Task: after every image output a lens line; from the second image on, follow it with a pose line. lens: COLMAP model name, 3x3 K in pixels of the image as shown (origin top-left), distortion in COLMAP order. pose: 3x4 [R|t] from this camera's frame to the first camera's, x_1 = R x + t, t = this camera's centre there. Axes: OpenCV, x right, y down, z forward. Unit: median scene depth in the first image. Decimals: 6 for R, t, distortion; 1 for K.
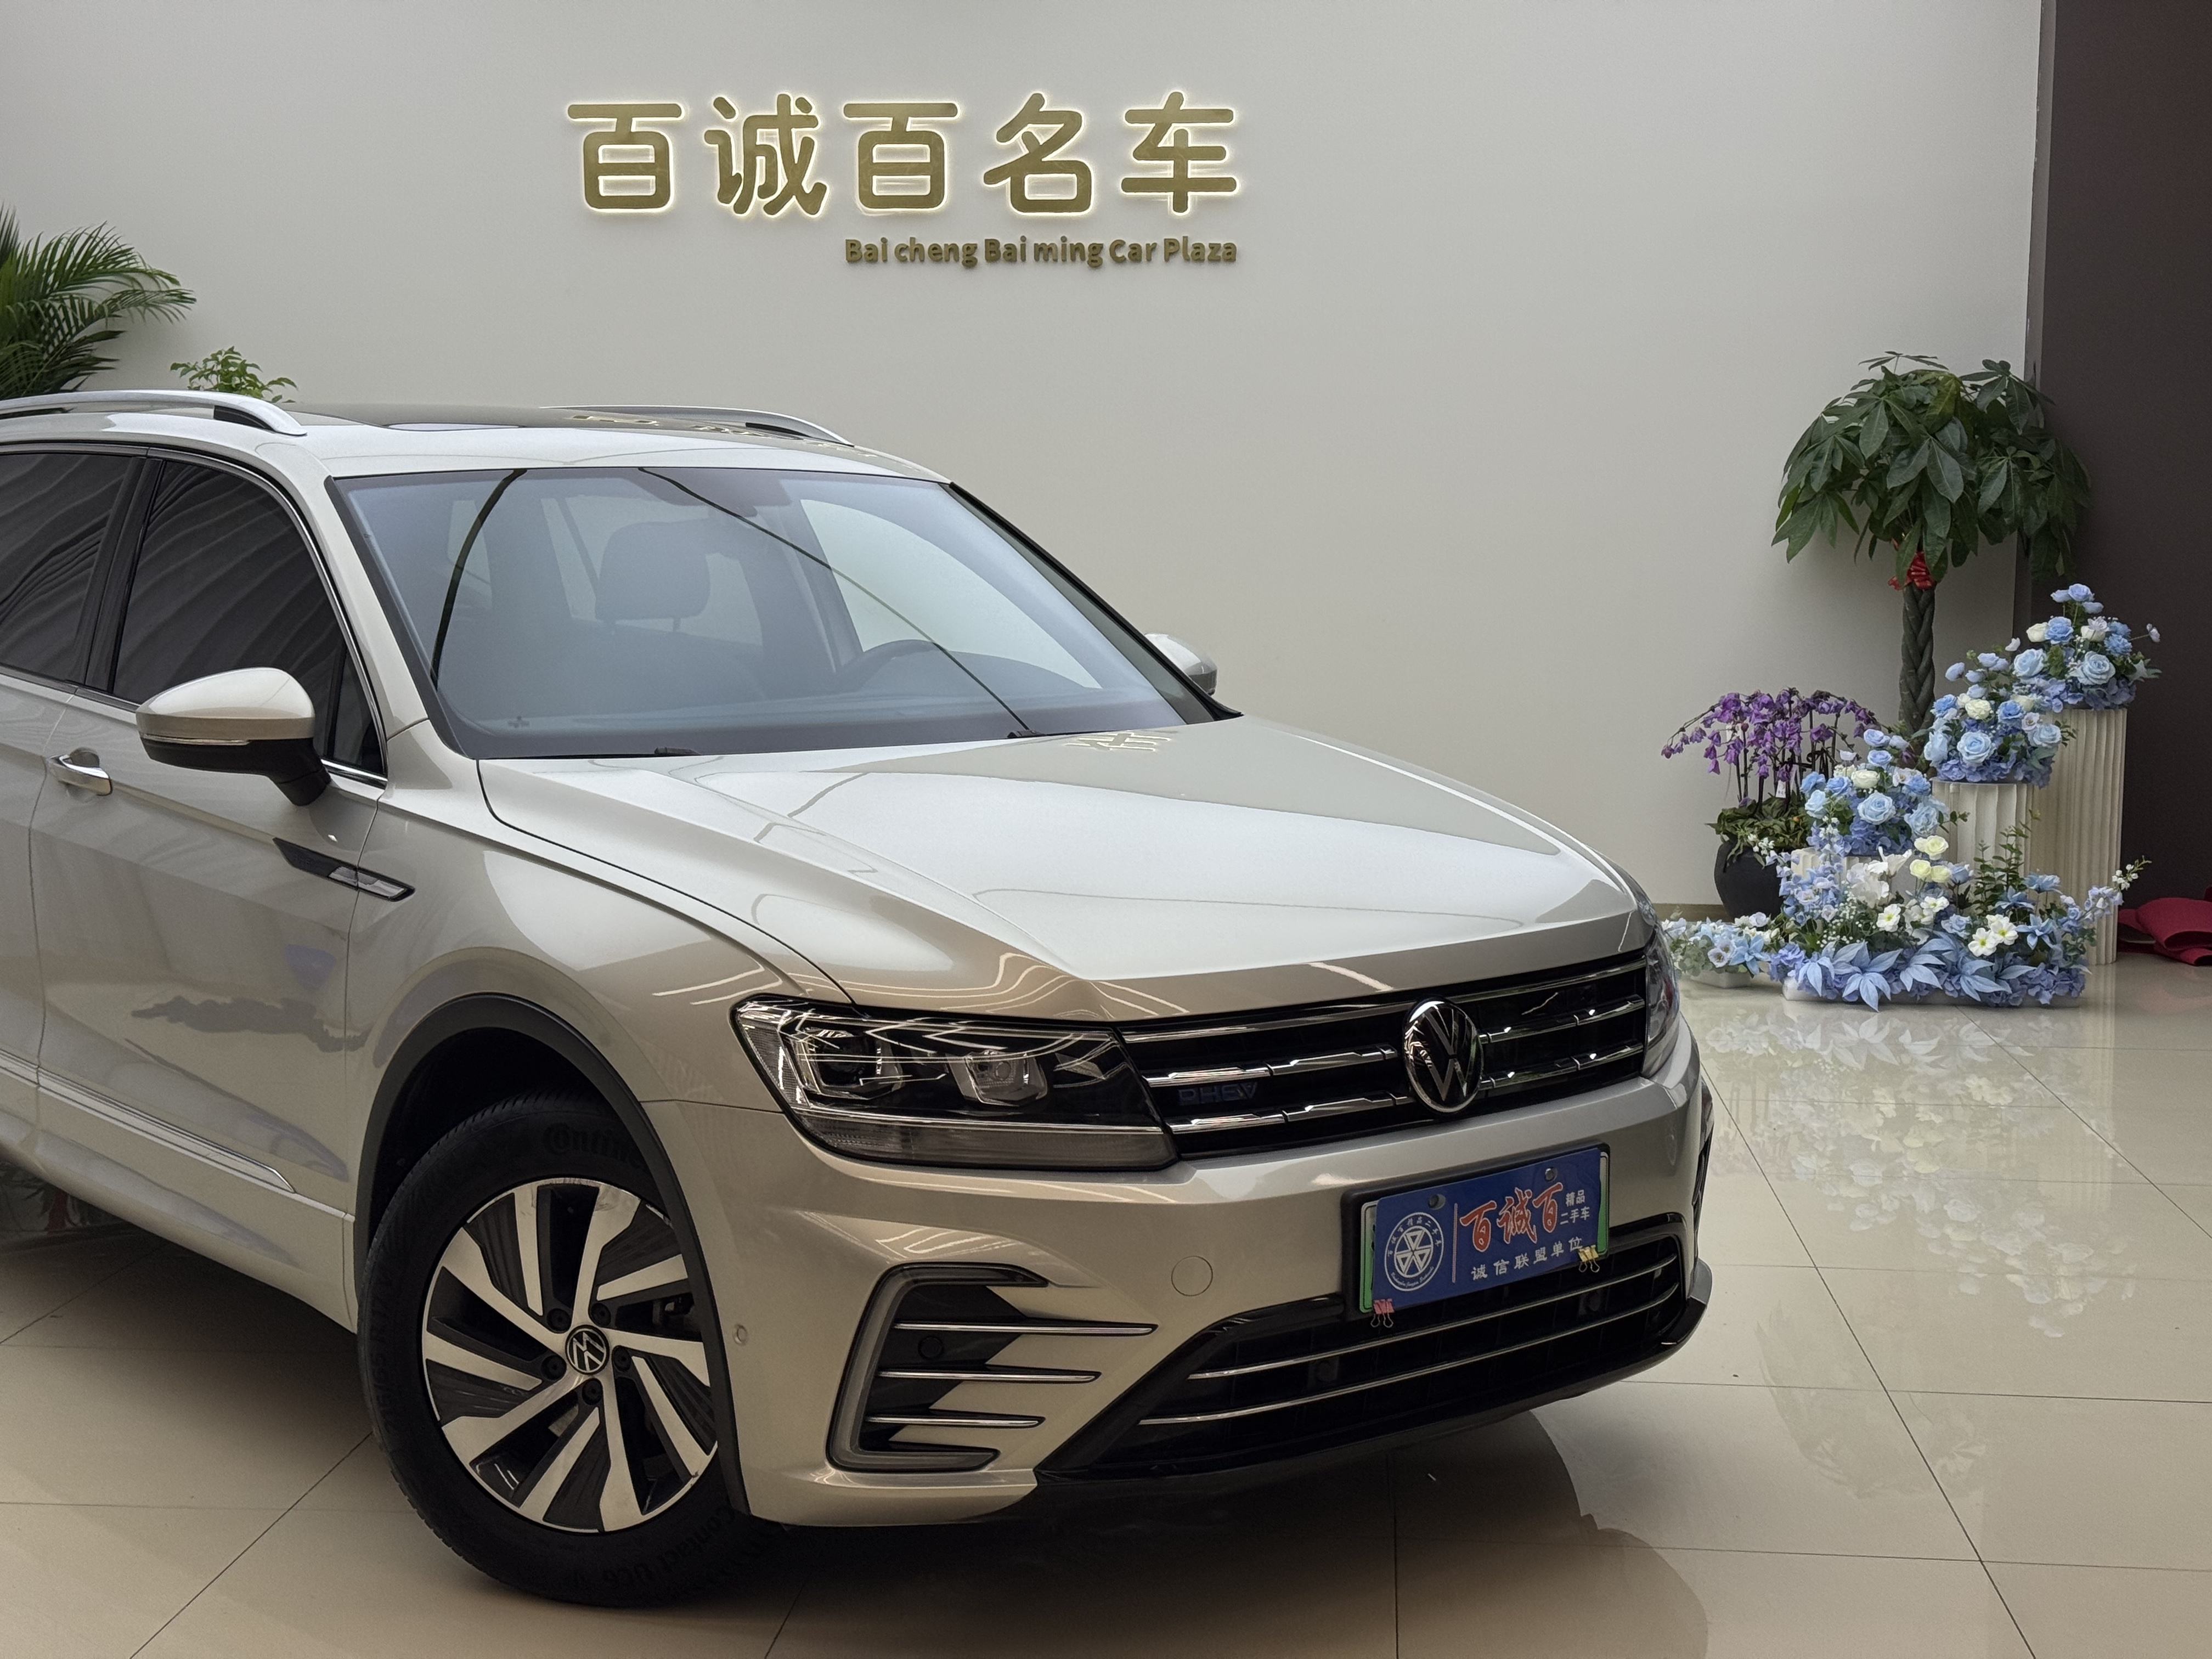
lens RADIAL K [[3079.7, 0, 1106.0], [0, 3079.7, 829.5], [0, 0, 1]] dist [0.190169, -0.335743]
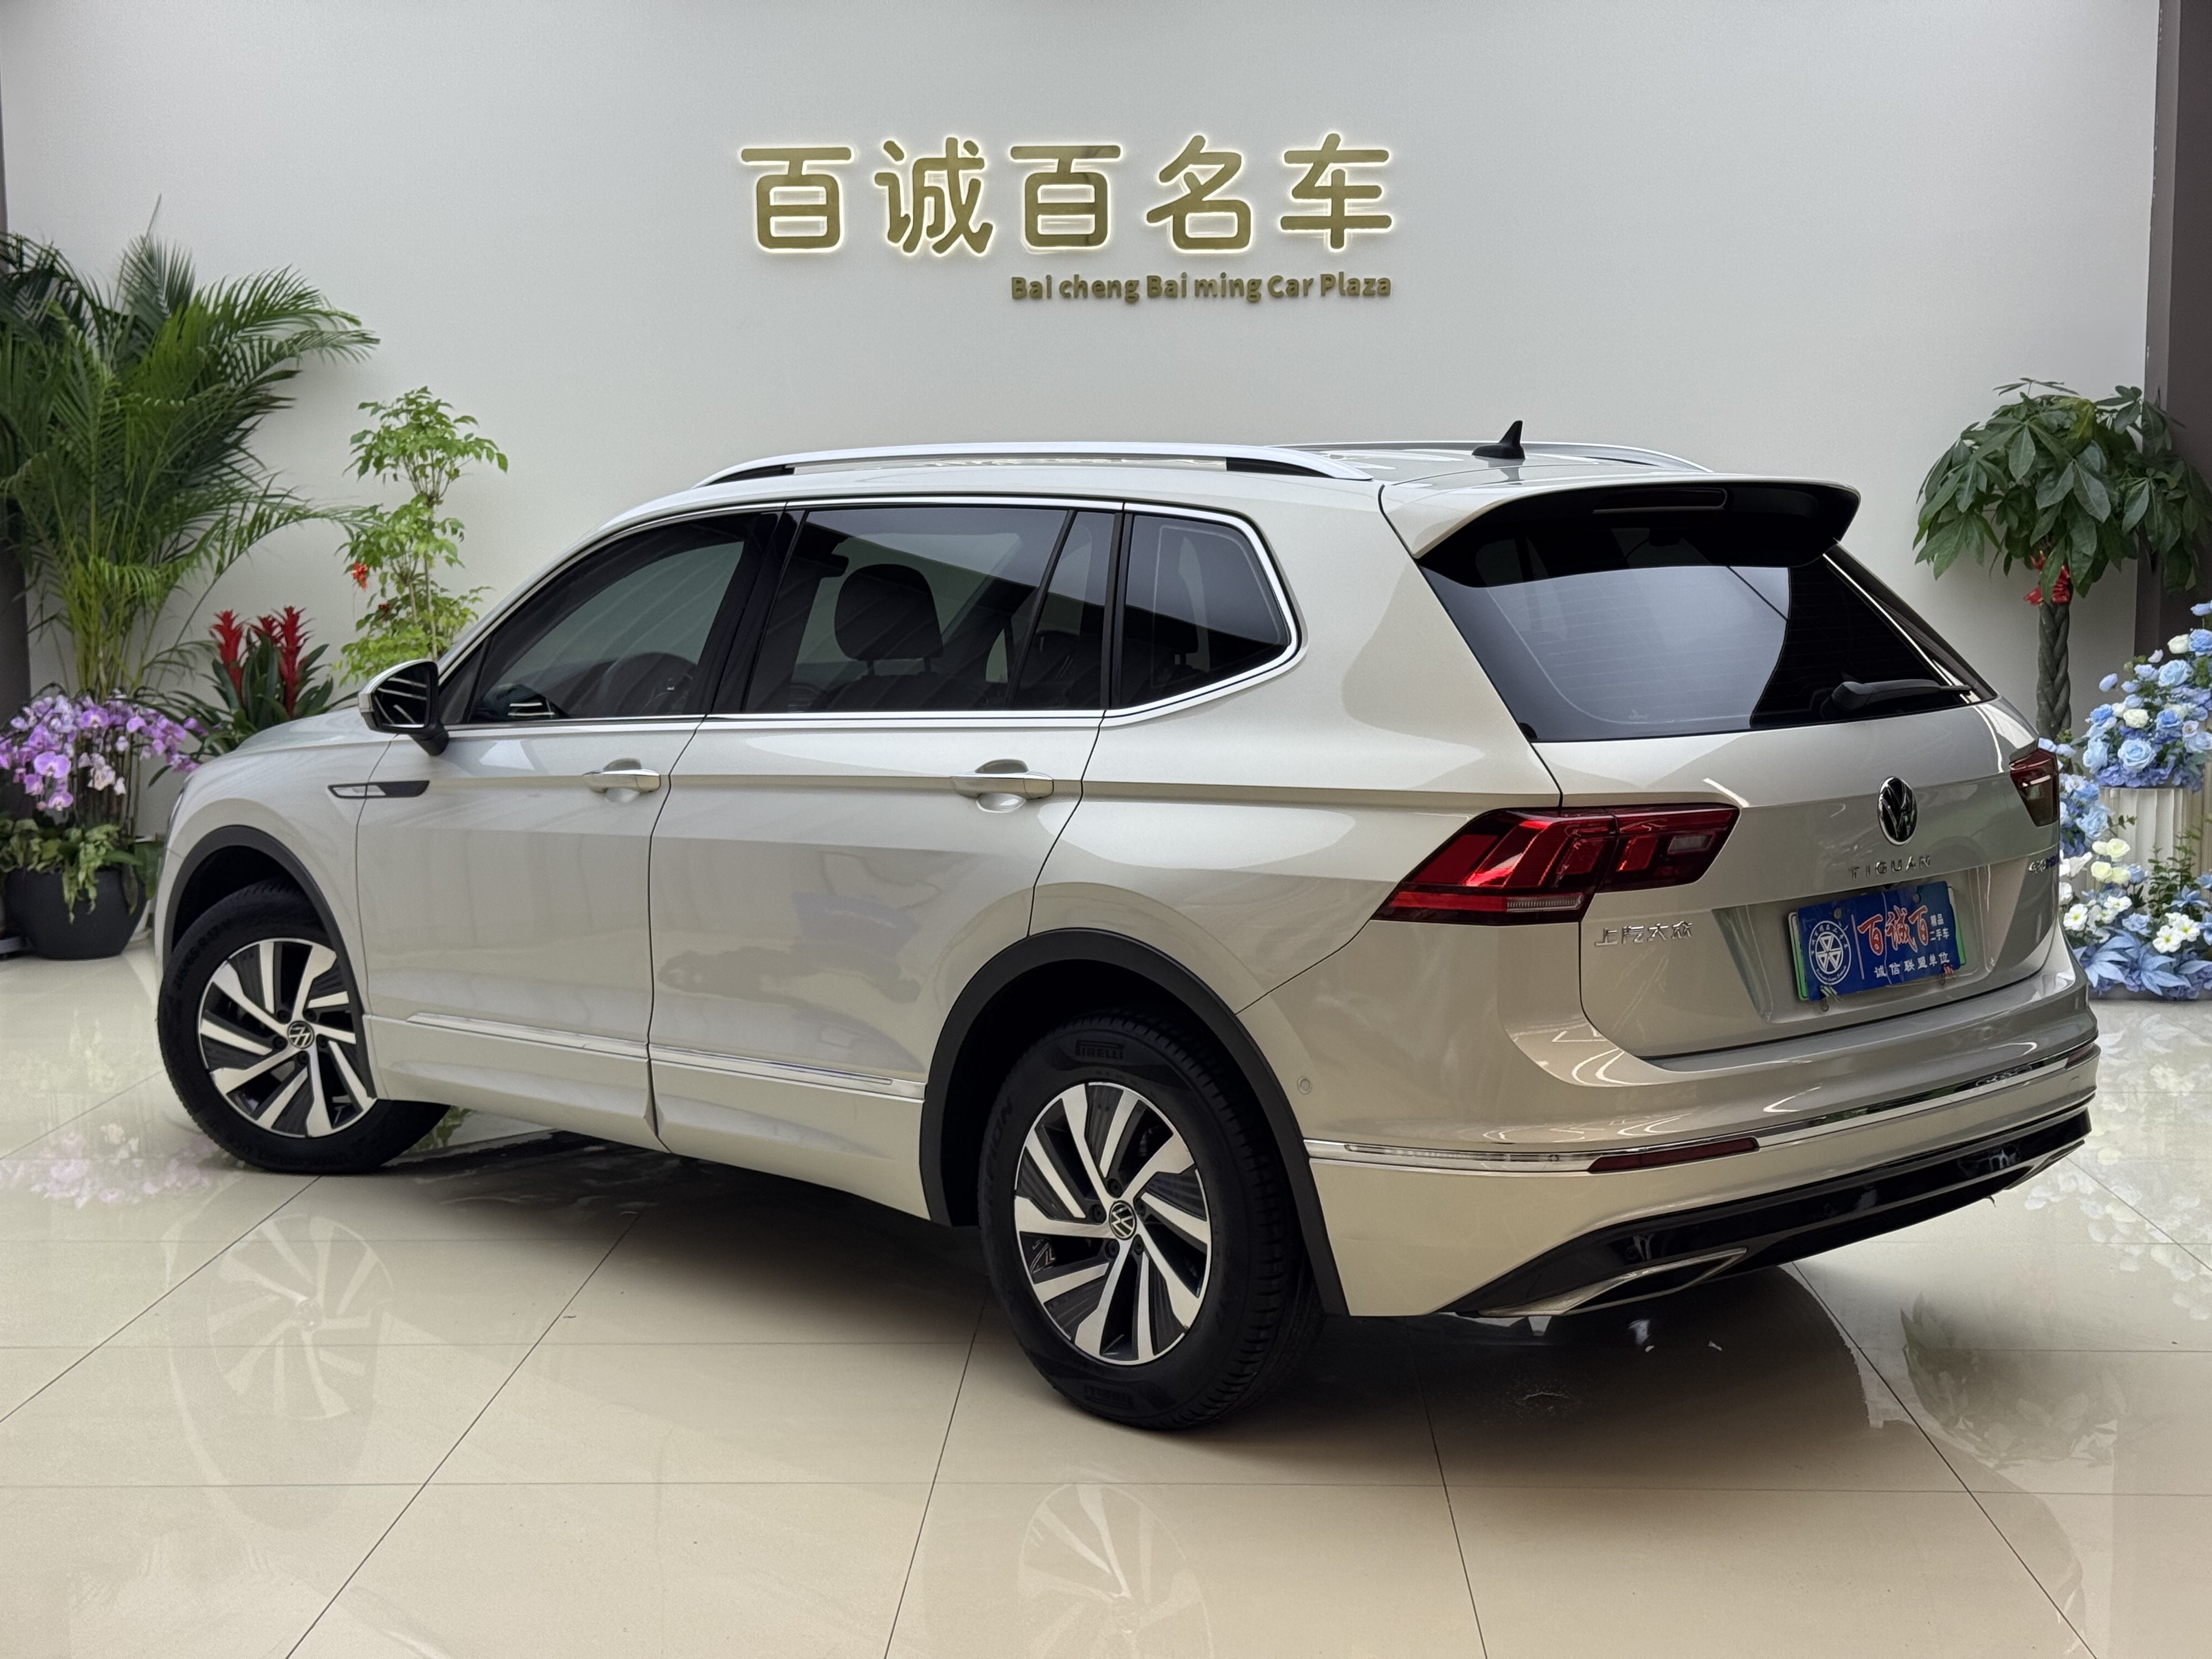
lens RADIAL K [[3089.6, 0, 1106.0], [0, 3089.6, 829.5], [0, 0, 1]] dist [0.198429, -0.384656]
pose [[0.998366, -0.014236, 0.055347, -0.113798], [0.014476, 0.999887, -0.003951, -0.001626], [-0.055285, 0.004745, 0.998459, -0.035002]]
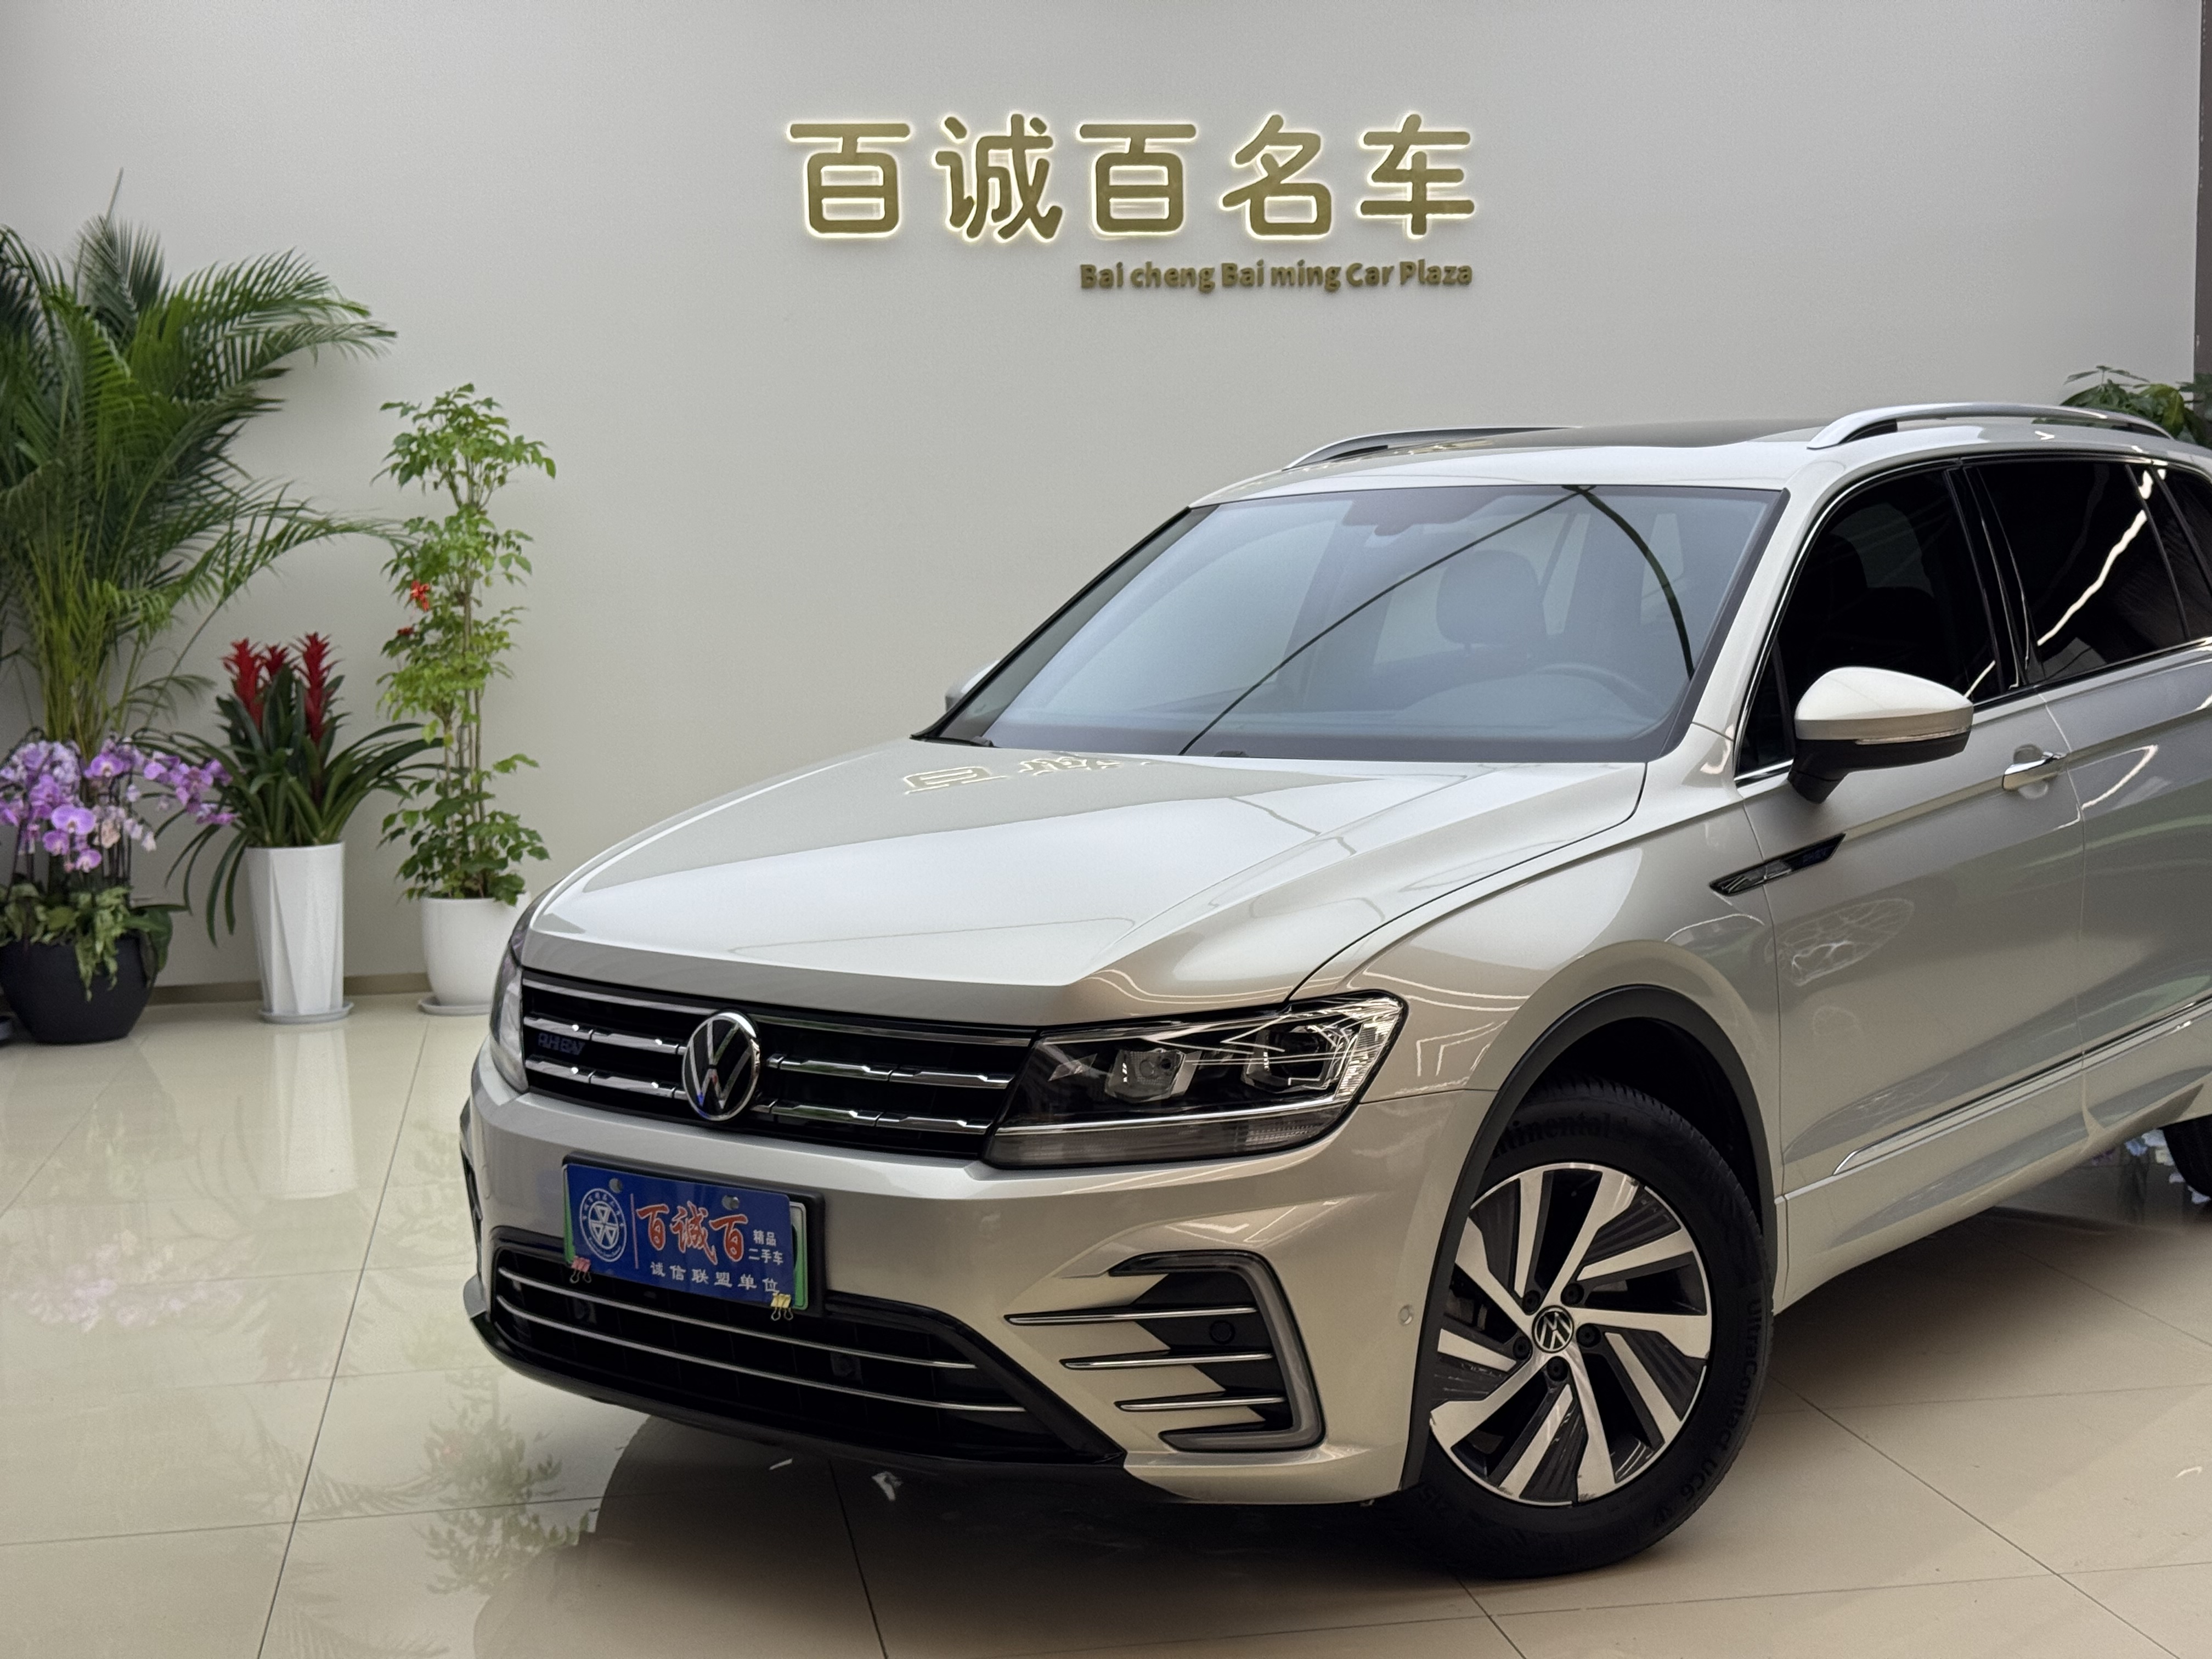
lens RADIAL K [[3079.7, 0, 1106.0], [0, 3079.7, 829.5], [0, 0, 1]] dist [0.190169, -0.335743]
pose [[0.963996, -0.048280, 0.261497, -0.341360], [0.052591, 0.998571, -0.009510, -0.005032], [-0.260664, 0.022919, 0.965157, 0.072422]]
